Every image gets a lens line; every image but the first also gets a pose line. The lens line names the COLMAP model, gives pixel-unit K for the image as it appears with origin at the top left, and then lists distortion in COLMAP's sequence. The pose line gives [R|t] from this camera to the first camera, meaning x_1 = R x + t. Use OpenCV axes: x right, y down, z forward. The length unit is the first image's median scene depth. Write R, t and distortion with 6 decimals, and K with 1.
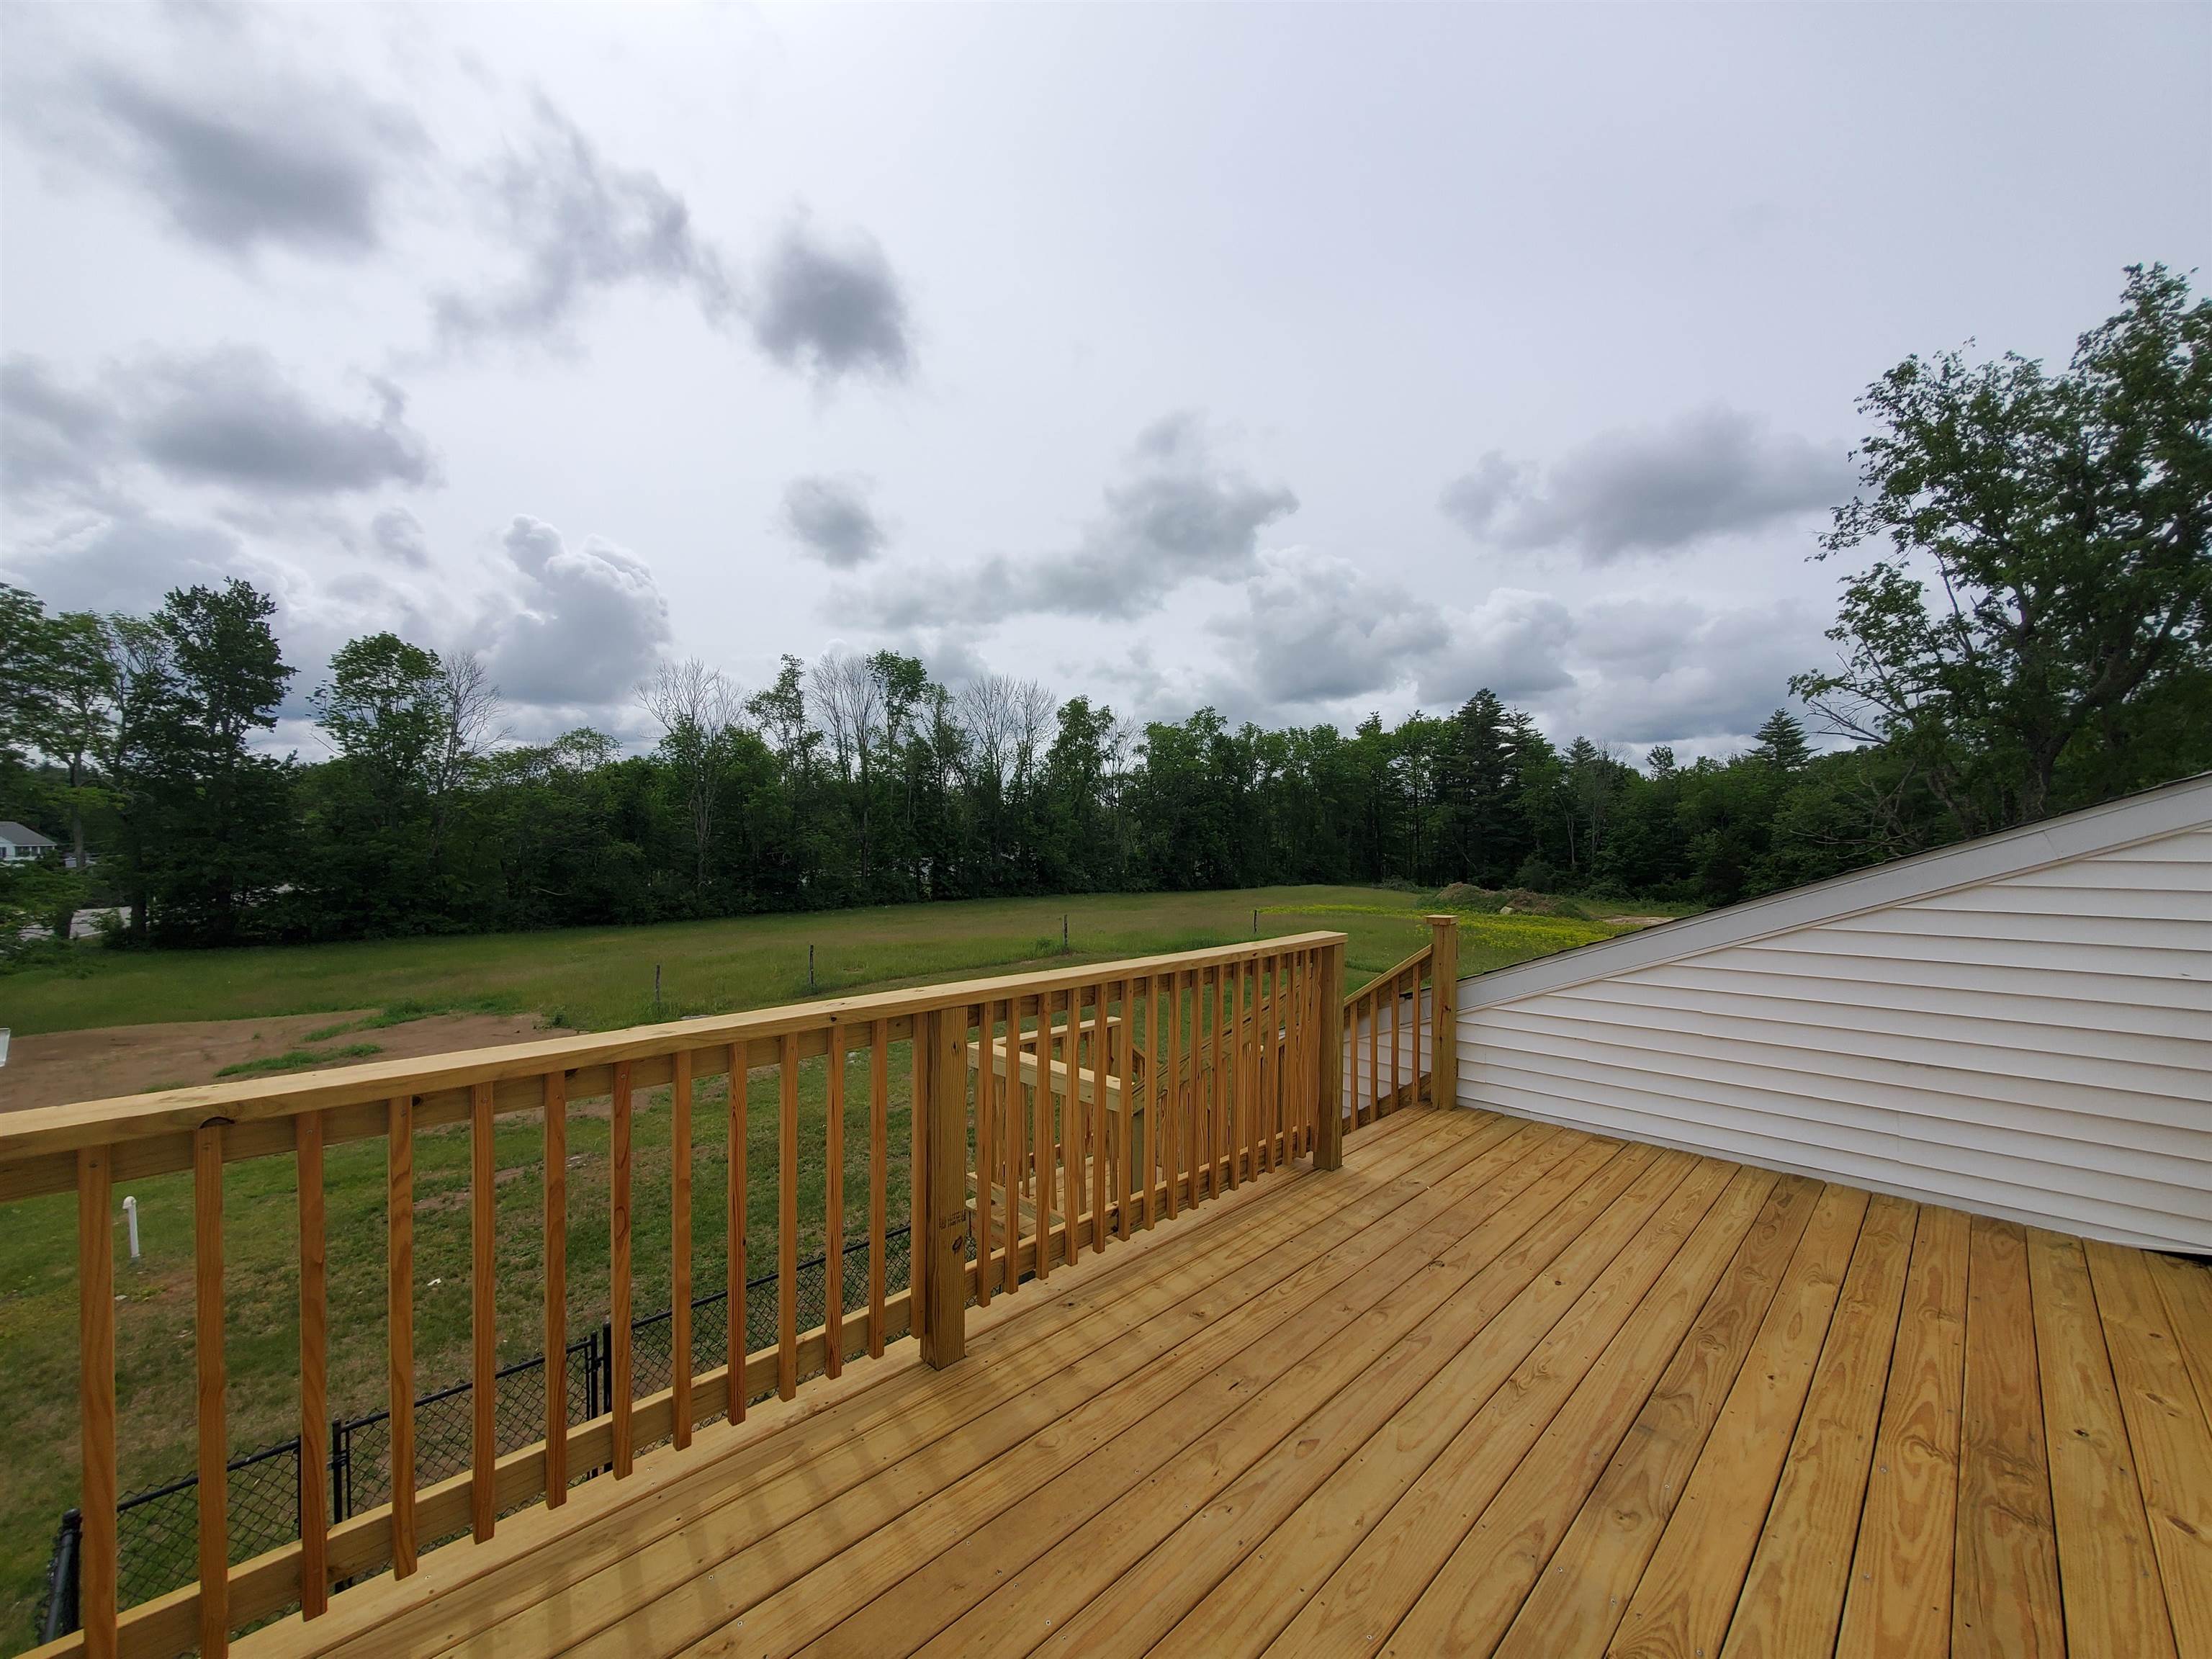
lens RADIAL K [[888.7, 0, 1067.9], [0, 888.7, 835.9], [0, 0, 1]] dist [-0.012363, 0.000882]
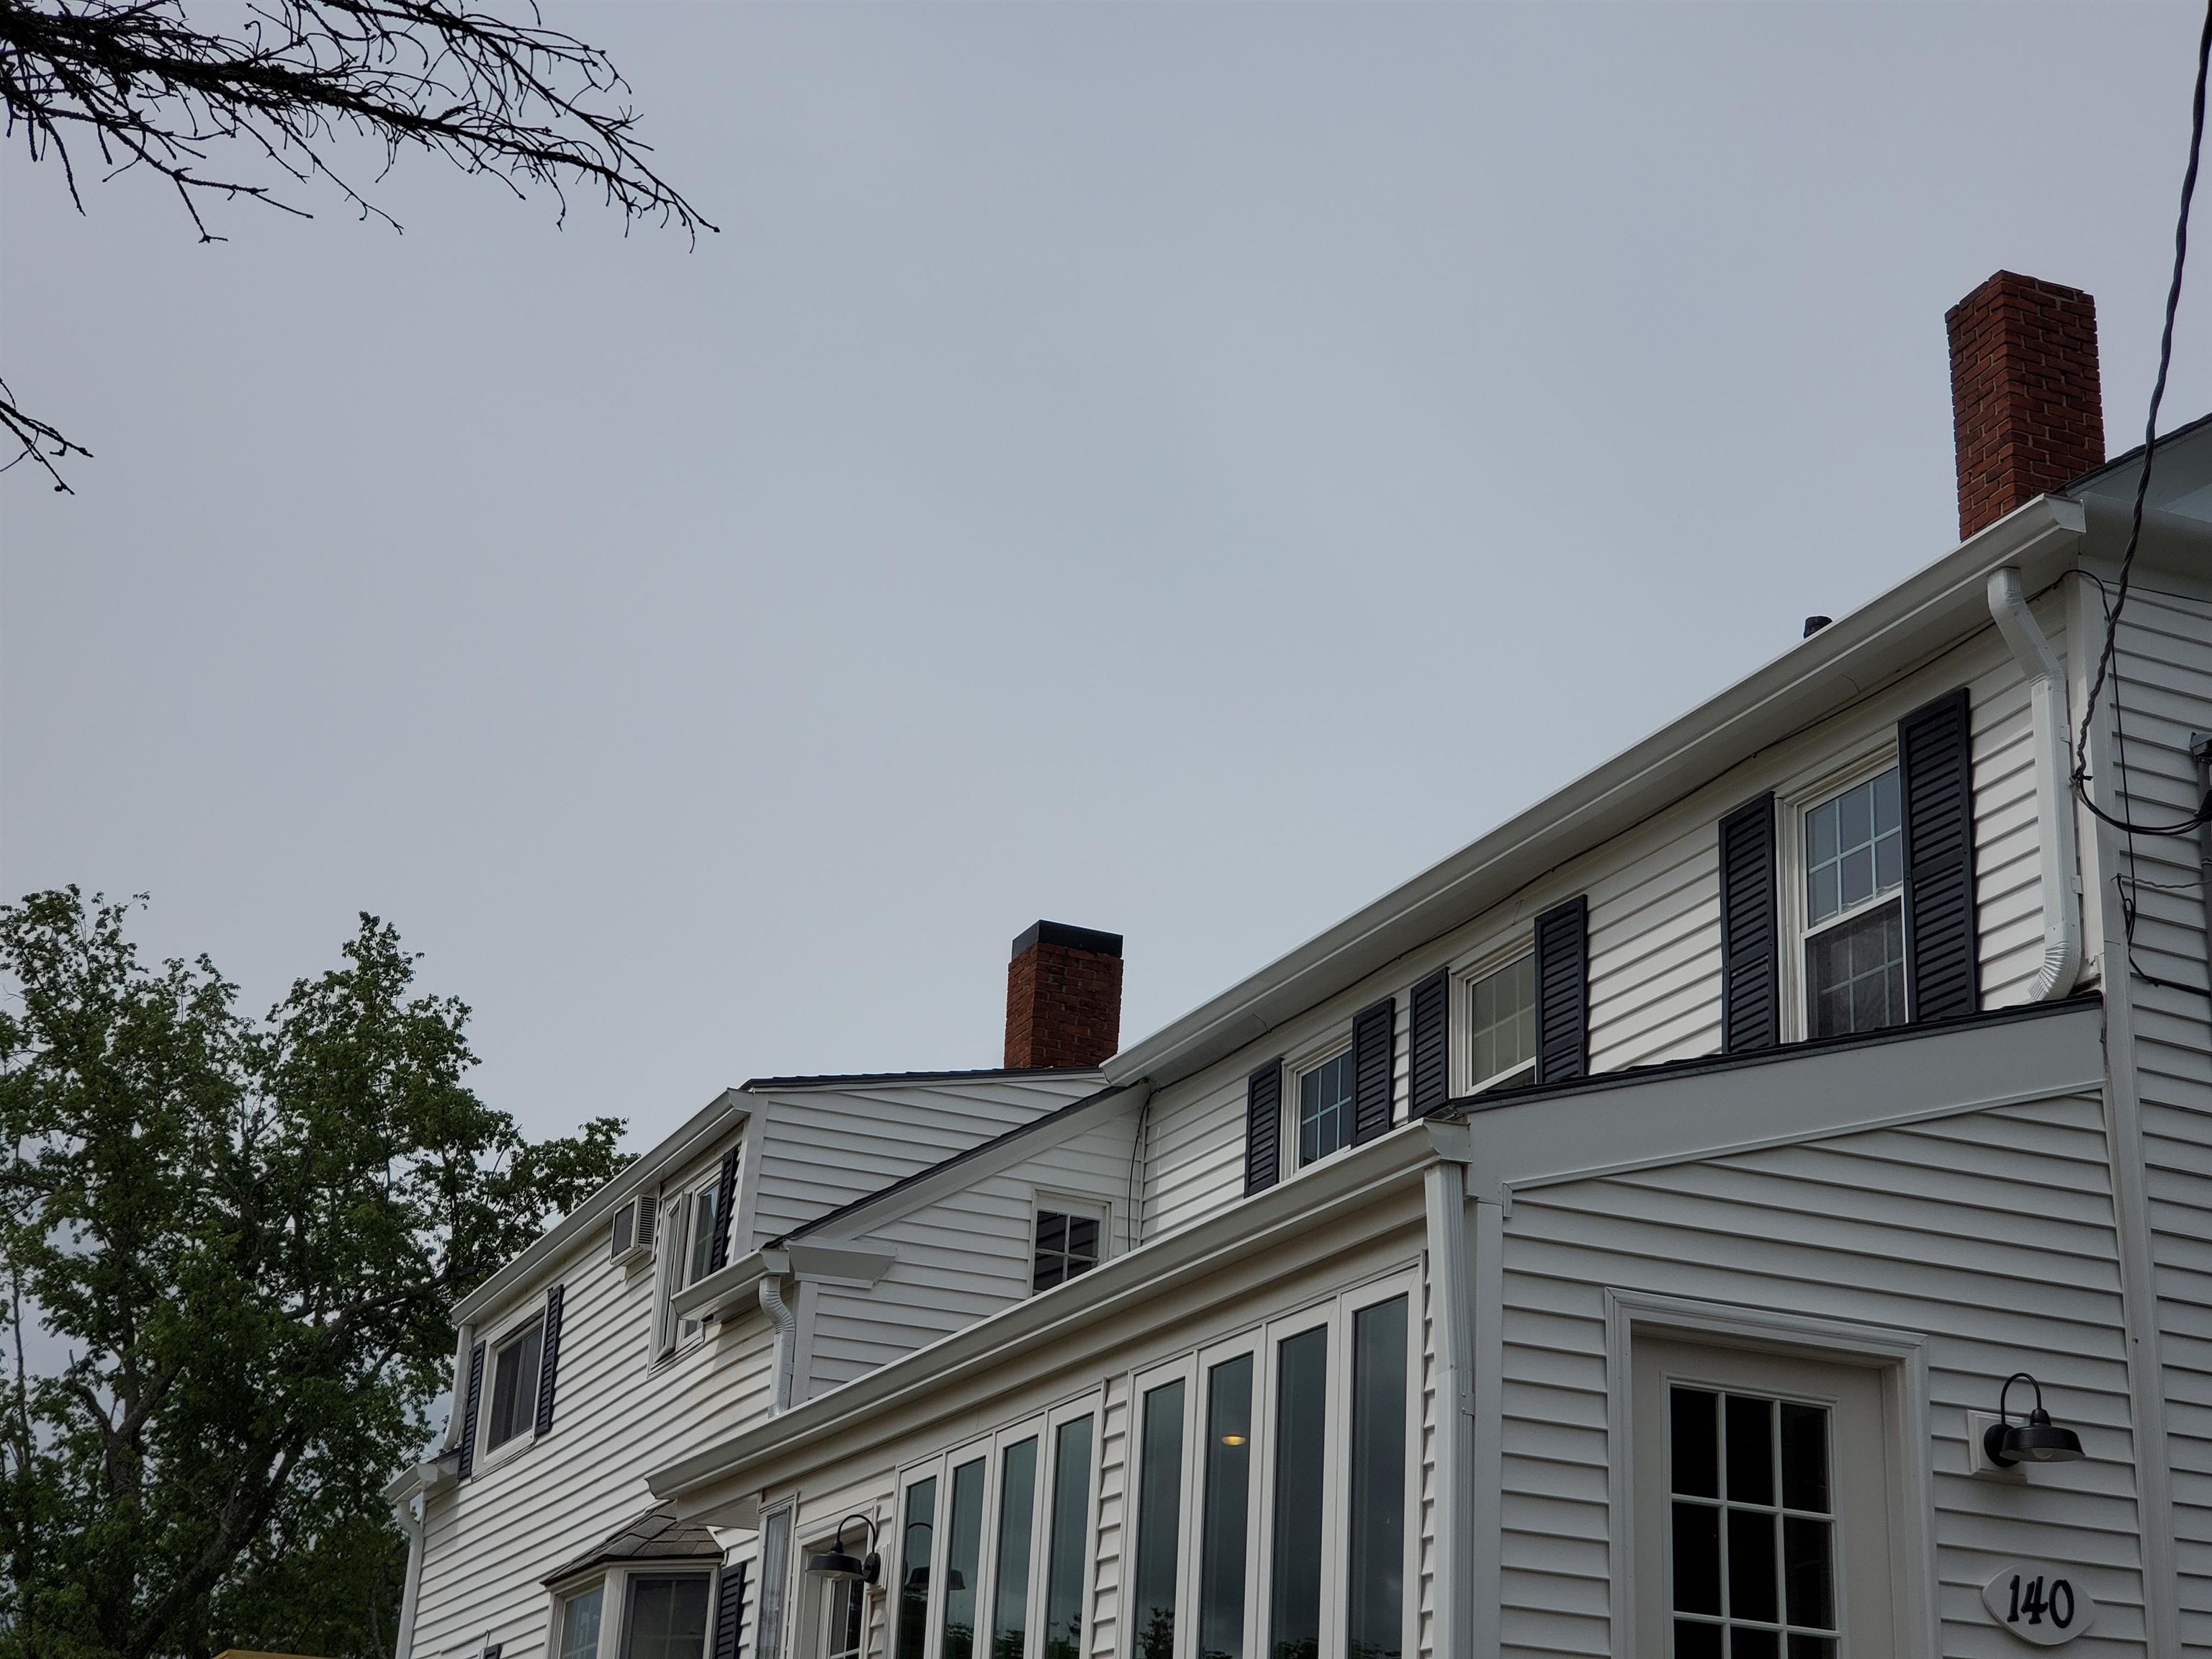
lens RADIAL K [[3263.2, 0, 1065.5], [0, 3263.2, 787.7], [0, 0, 1]] dist [0.081108, 0.000000]
pose [[0.345086, 0.366202, 0.864183, -0.703016], [-0.051382, 0.926733, -0.372191, 0.141263], [-0.937163, 0.084035, 0.338619, -0.314920]]
